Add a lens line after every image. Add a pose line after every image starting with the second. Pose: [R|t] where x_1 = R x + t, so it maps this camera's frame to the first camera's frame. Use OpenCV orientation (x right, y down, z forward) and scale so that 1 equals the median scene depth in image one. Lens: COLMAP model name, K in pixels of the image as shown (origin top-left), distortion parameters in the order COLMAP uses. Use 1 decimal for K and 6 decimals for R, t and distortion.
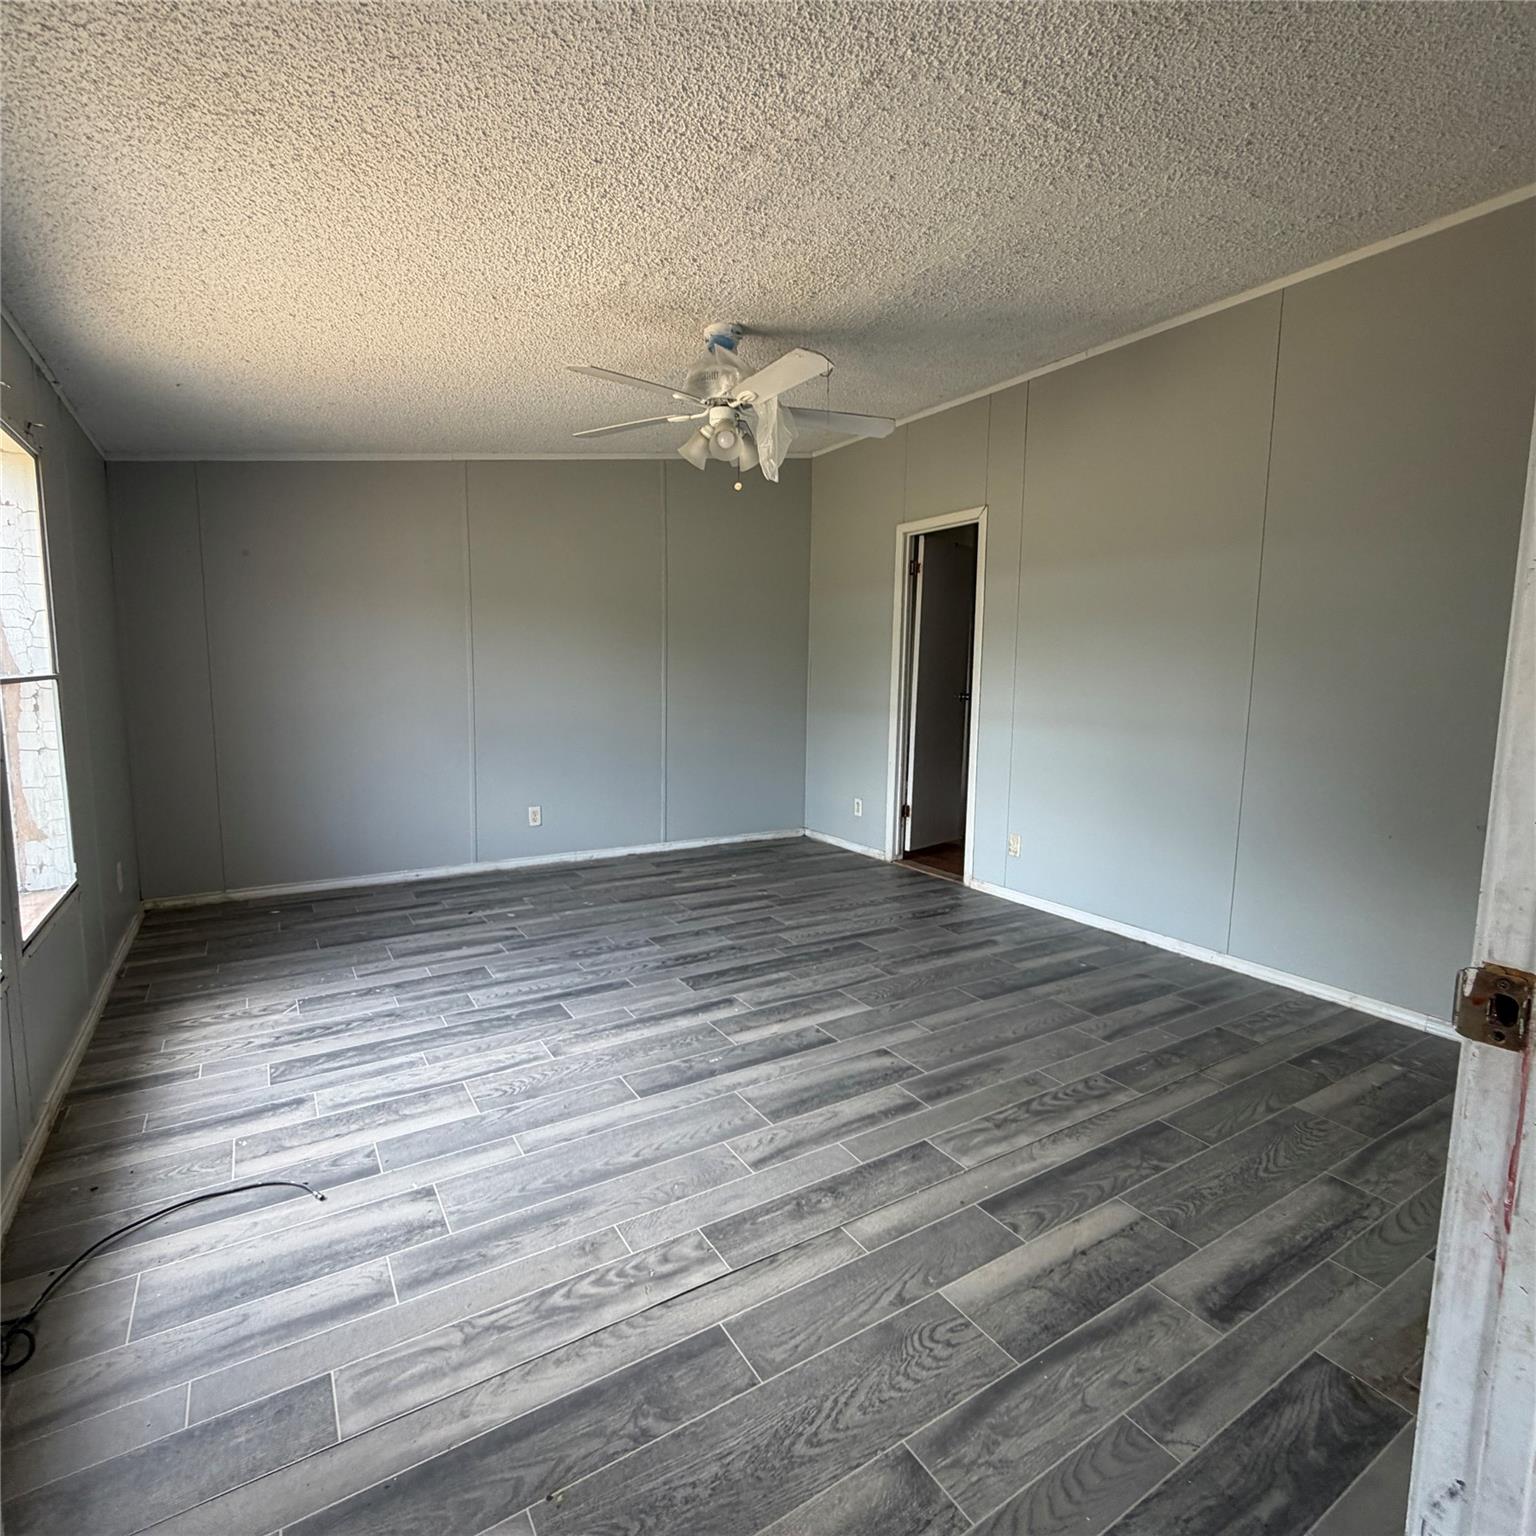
lens RADIAL K [[817.7, 0, 761.6], [0, 817.7, 768.7], [0, 0, 1]] dist [0.002074, 0.001136]
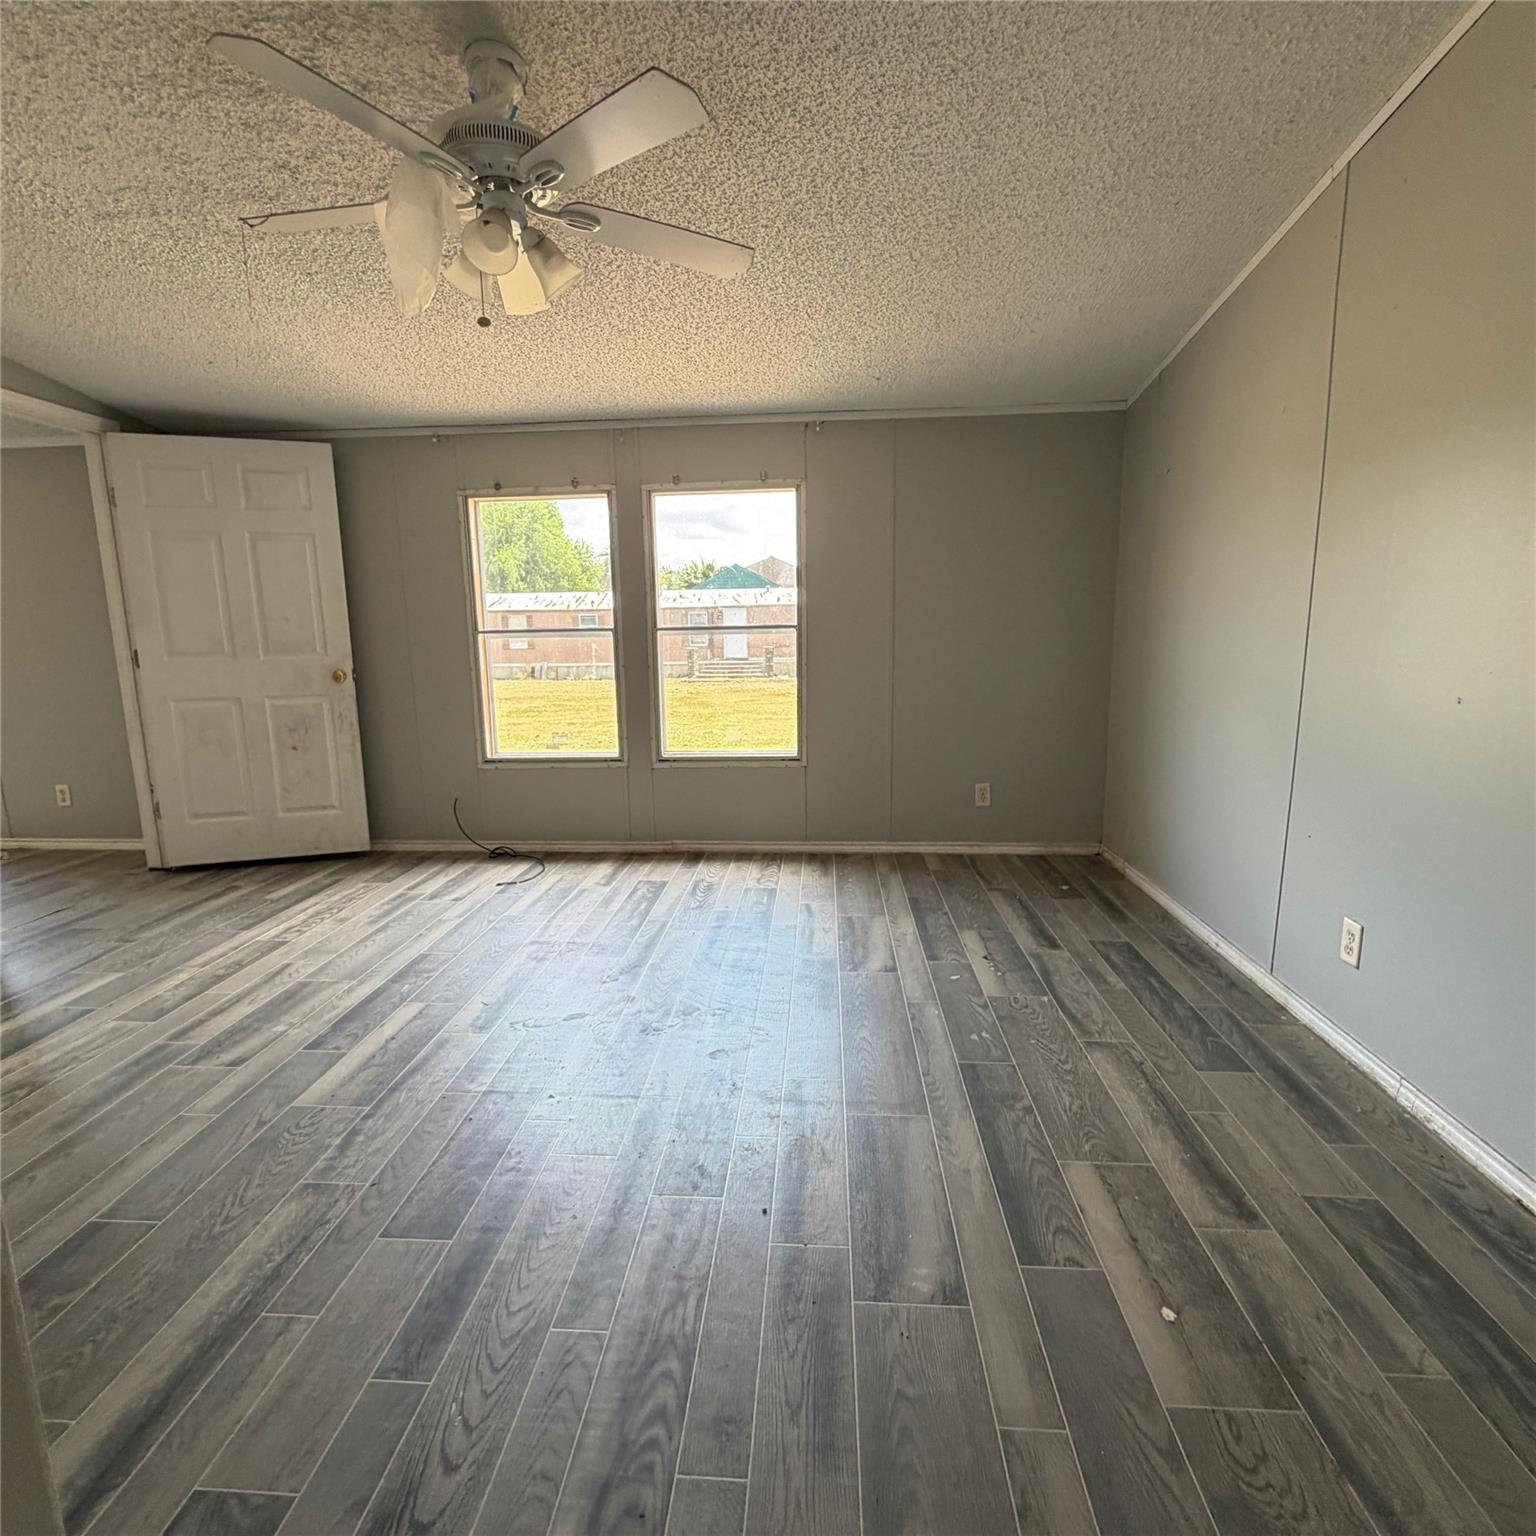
lens RADIAL K [[817.7, 0, 761.6], [0, 817.7, 768.7], [0, 0, 1]] dist [0.002074, 0.001136]
pose [[-0.590215, 0.136595, -0.795606, 0.518893], [-0.086936, 0.969092, 0.230873, -0.224081], [0.802551, 0.205431, -0.560098, 2.071604]]
